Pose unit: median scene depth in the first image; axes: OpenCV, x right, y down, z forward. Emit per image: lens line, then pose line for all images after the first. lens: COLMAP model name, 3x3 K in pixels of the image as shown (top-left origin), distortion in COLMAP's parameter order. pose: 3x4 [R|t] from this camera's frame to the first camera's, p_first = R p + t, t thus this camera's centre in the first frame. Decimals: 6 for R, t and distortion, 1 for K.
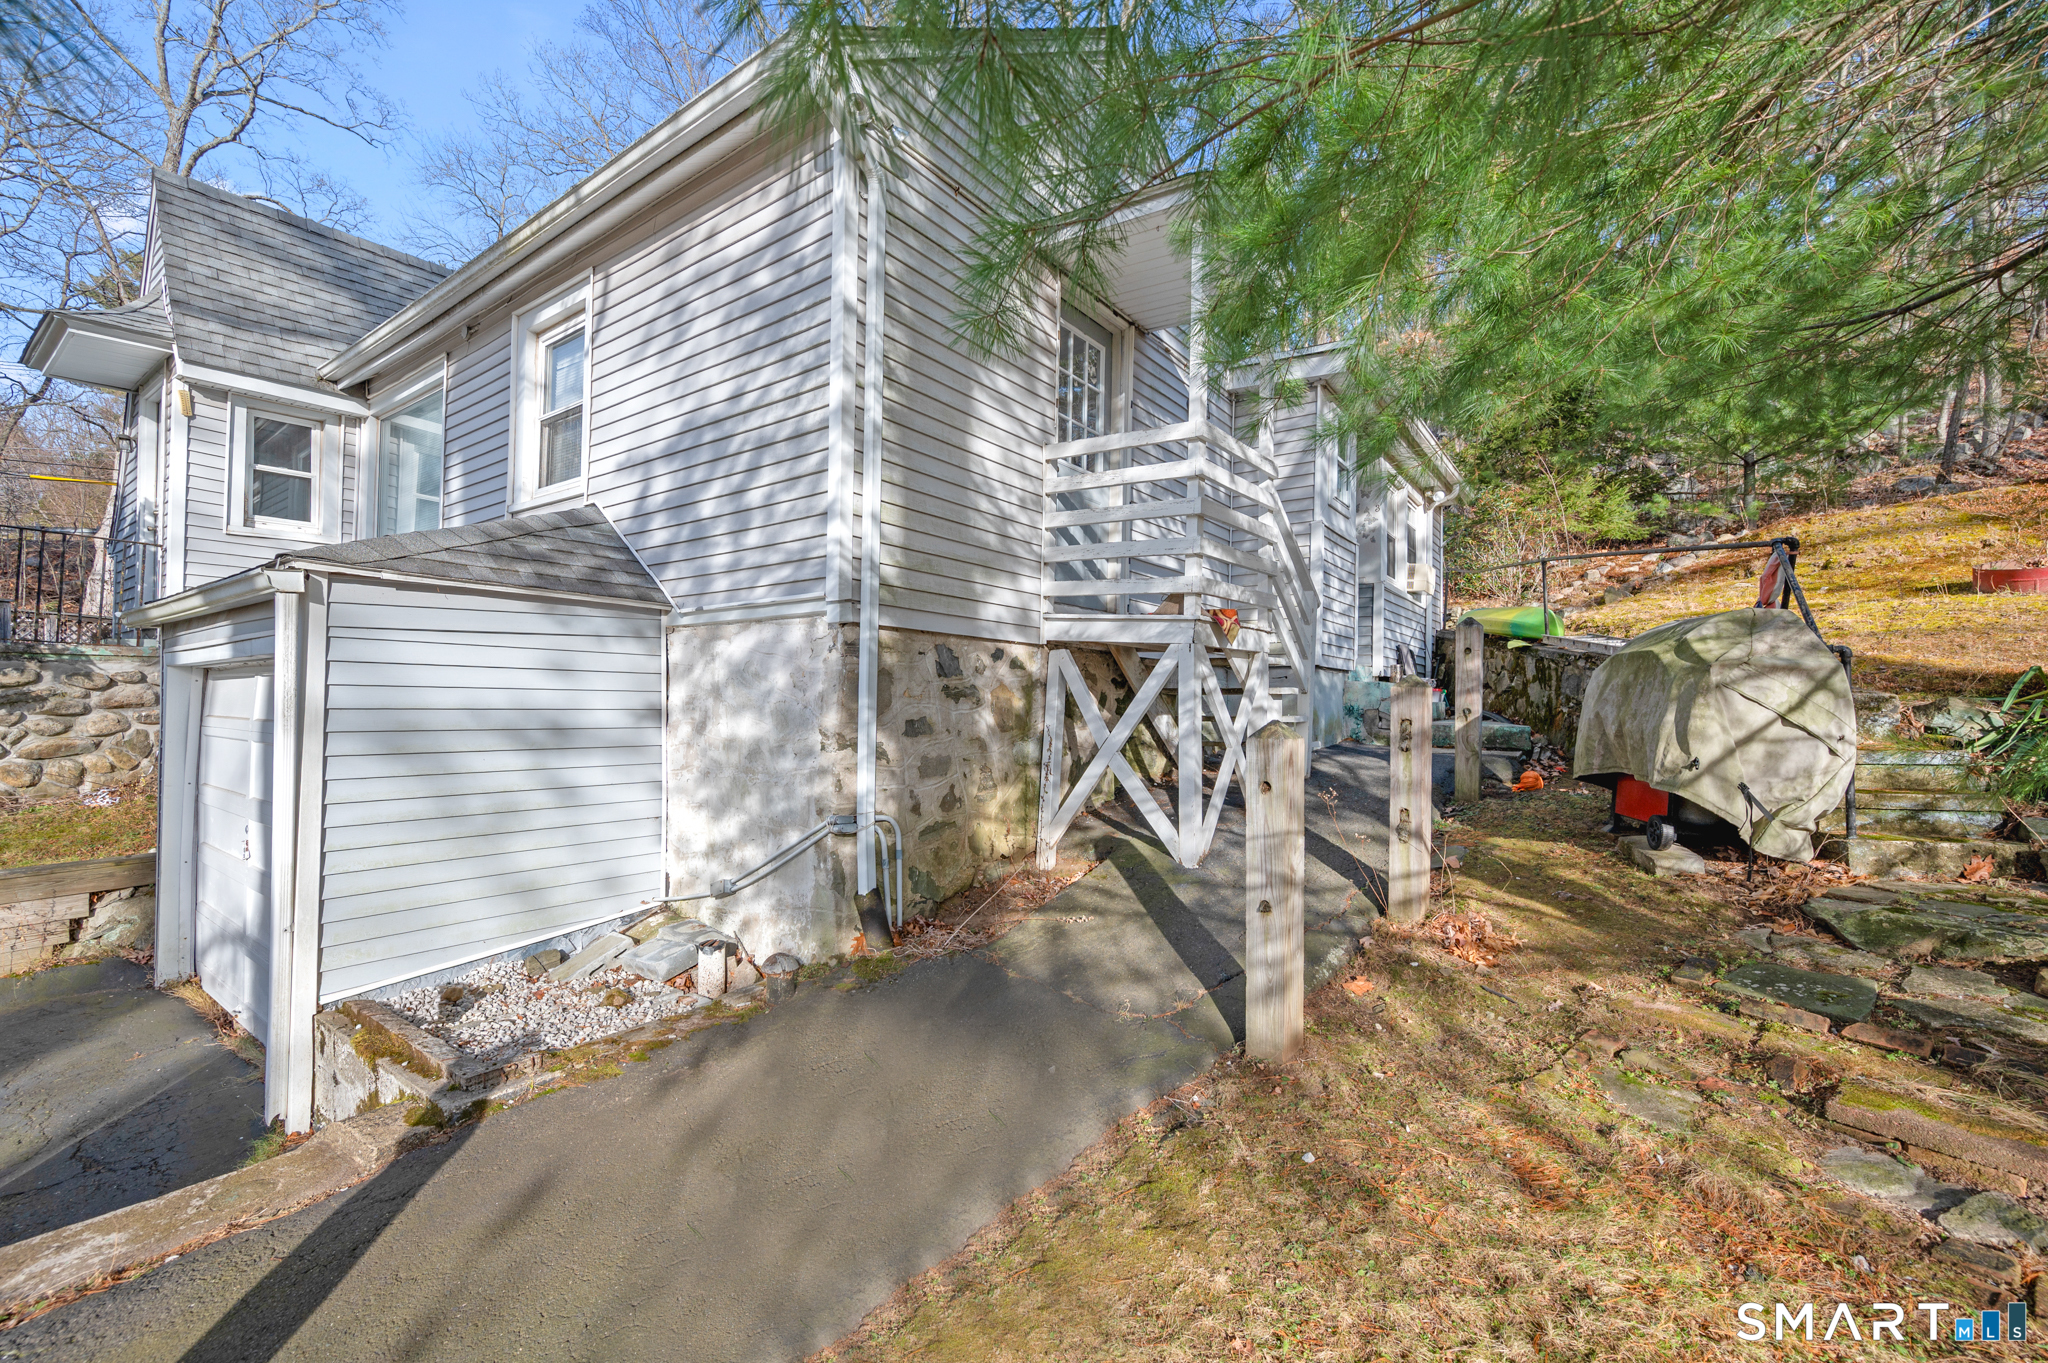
lens RADIAL K [[824.4, 0, 1026.0], [0, 824.4, 706.5], [0, 0, 1]] dist [-0.001985, -0.000315]
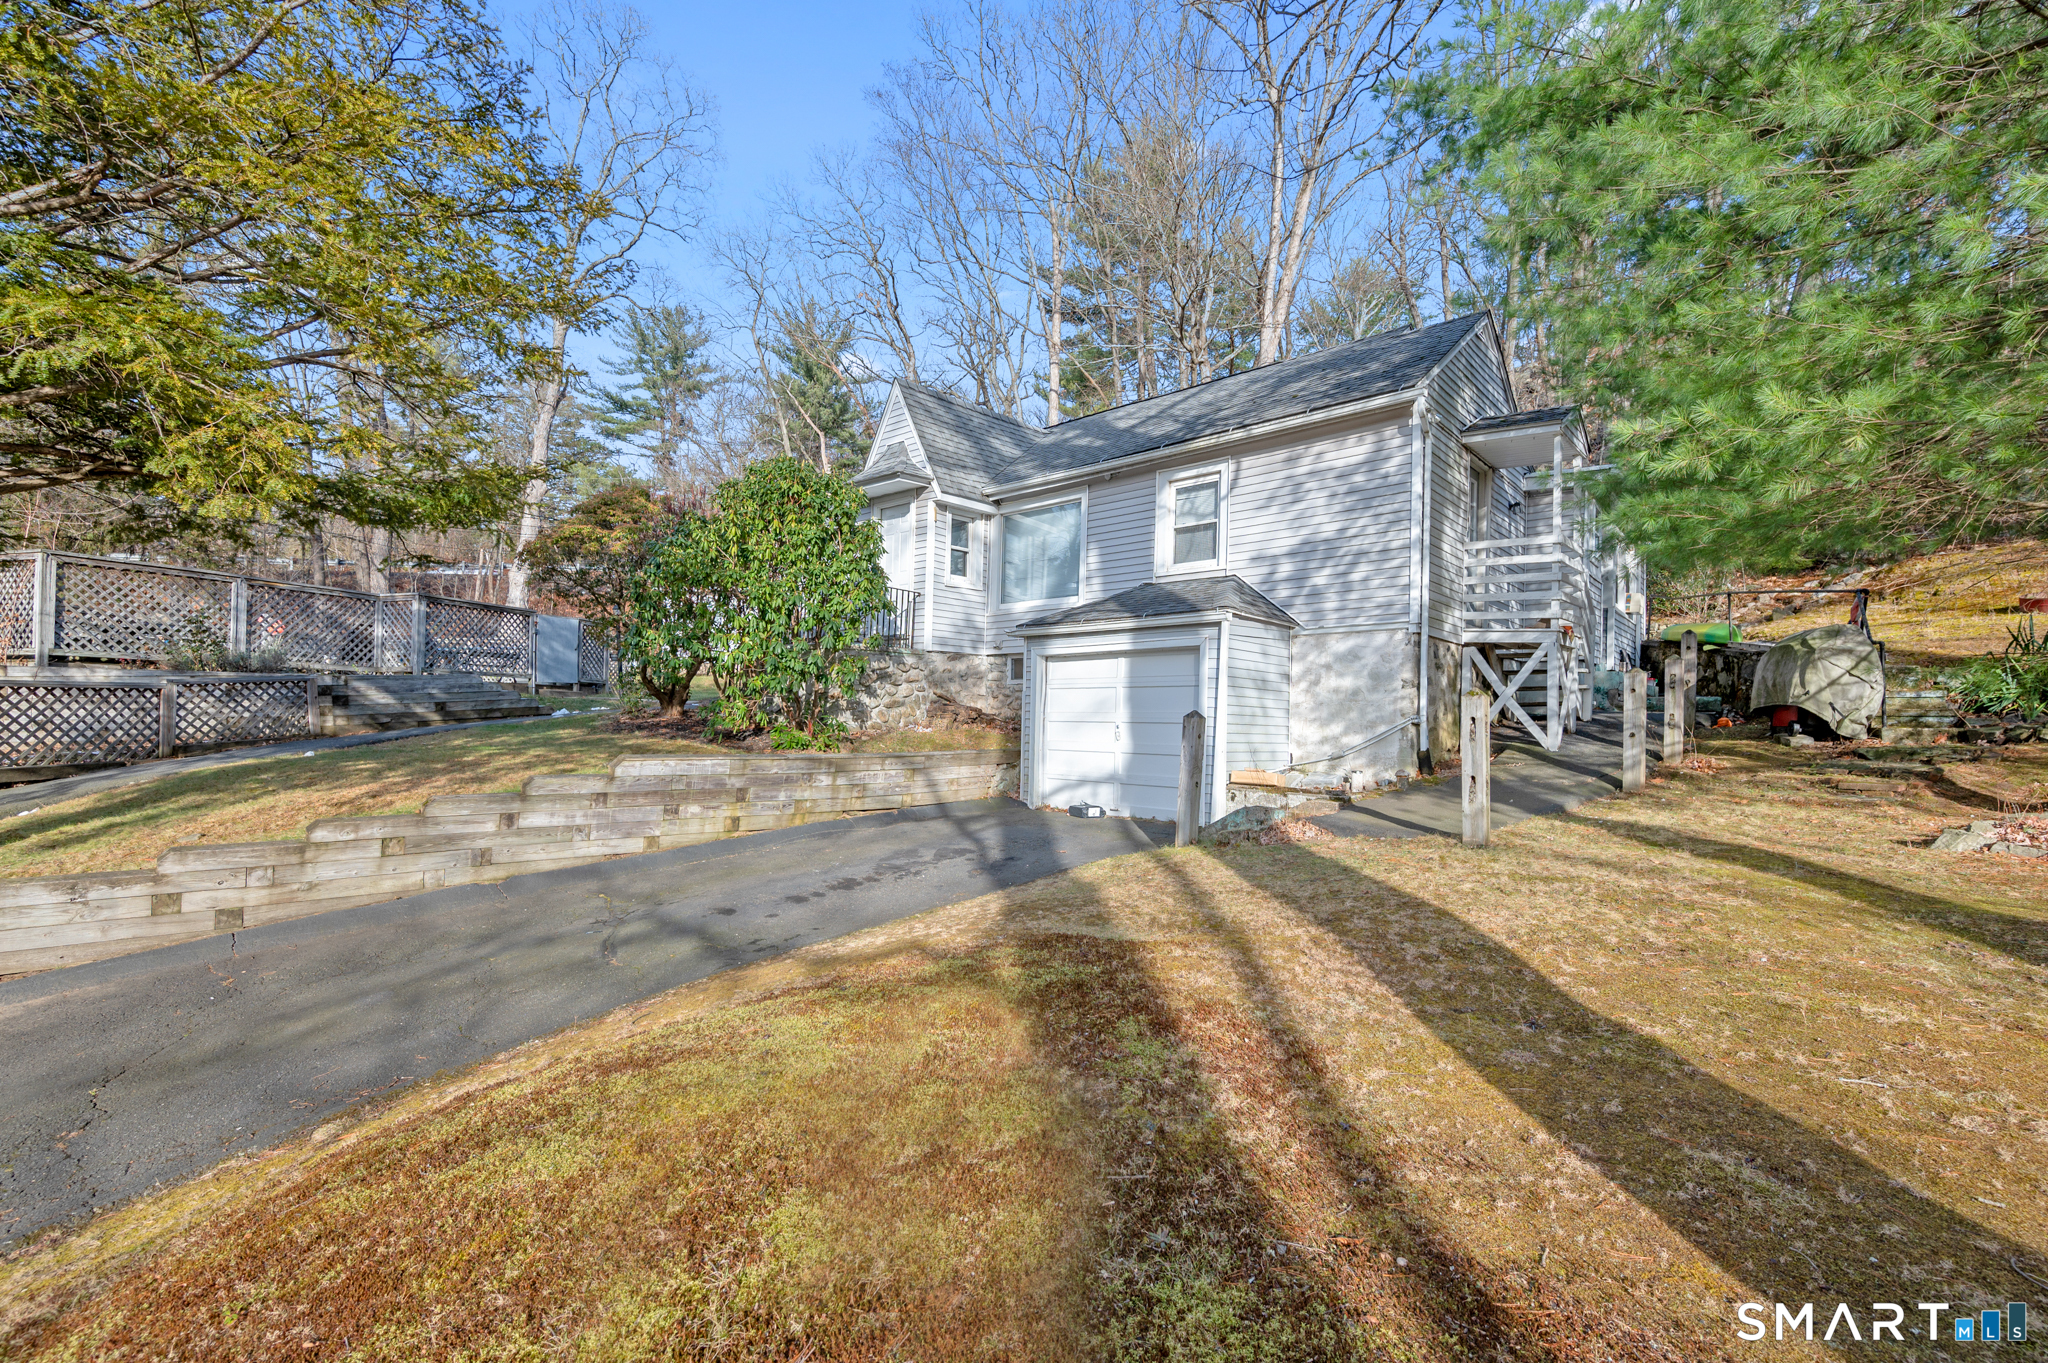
lens RADIAL K [[855.3, 0, 1070.8], [0, 855.3, 727.4], [0, 0, 1]] dist [0.000331, 0.000205]
pose [[0.996840, 0.005065, -0.079271, -0.828980], [-0.004976, 0.999987, 0.001319, 0.136385], [0.079276, -0.000921, 0.996852, -1.221303]]
